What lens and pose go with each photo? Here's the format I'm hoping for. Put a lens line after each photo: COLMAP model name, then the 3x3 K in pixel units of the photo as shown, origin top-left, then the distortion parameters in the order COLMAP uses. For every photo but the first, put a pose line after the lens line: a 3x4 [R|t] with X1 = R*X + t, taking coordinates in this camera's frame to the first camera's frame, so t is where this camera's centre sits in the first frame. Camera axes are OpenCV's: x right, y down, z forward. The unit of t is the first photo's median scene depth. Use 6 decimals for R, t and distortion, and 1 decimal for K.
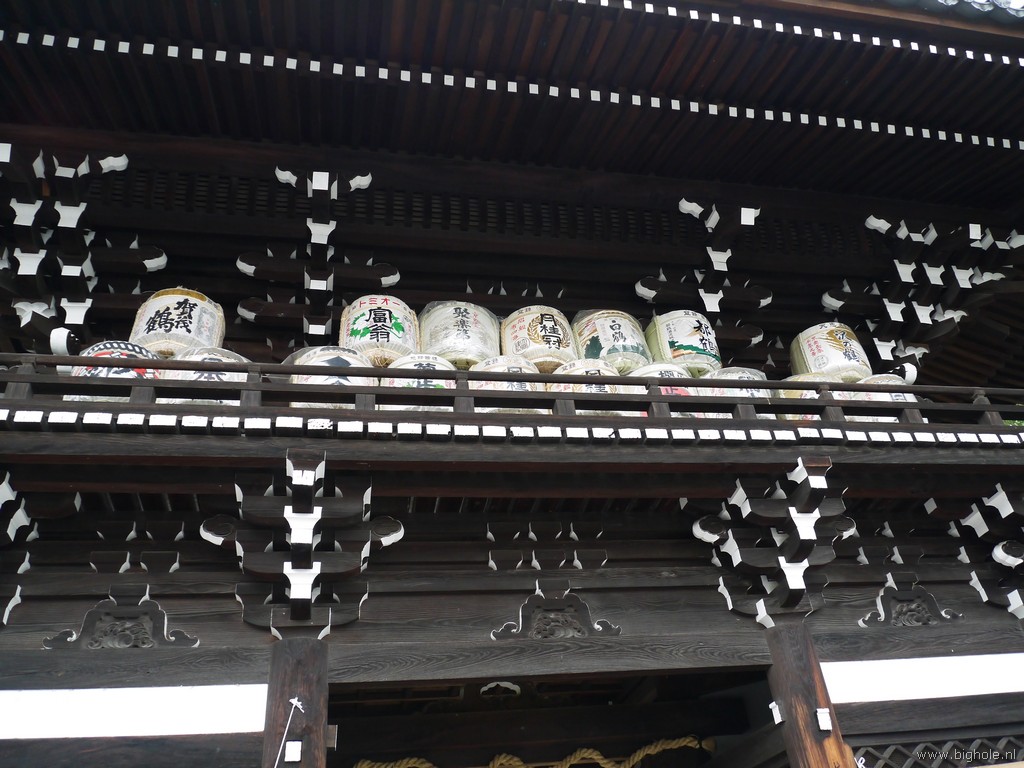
lens RADIAL K [[859.3, 0, 520.9], [0, 859.3, 382.5], [0, 0, 1]] dist [-0.040651, 0.010970]
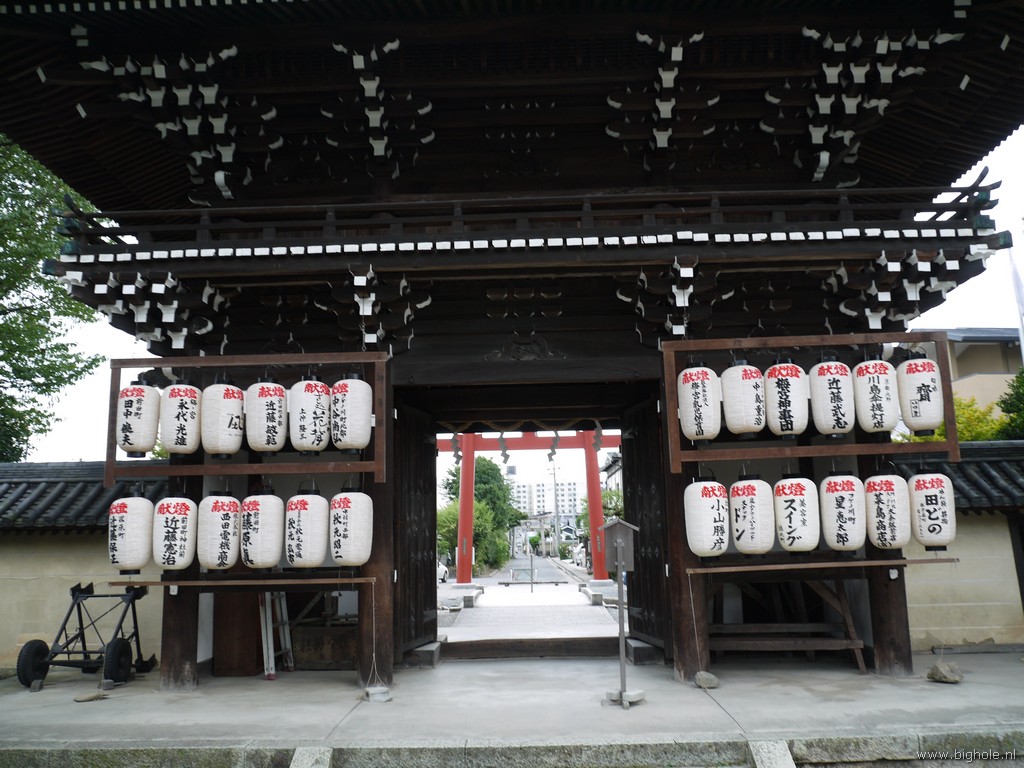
lens RADIAL K [[859.3, 0, 520.9], [0, 859.3, 382.5], [0, 0, 1]] dist [-0.040651, 0.010970]
pose [[0.973450, 0.035914, -0.226063, 0.372804], [0.067160, 0.899335, 0.432073, -0.349188], [0.218824, -0.435784, 0.873046, -0.432314]]
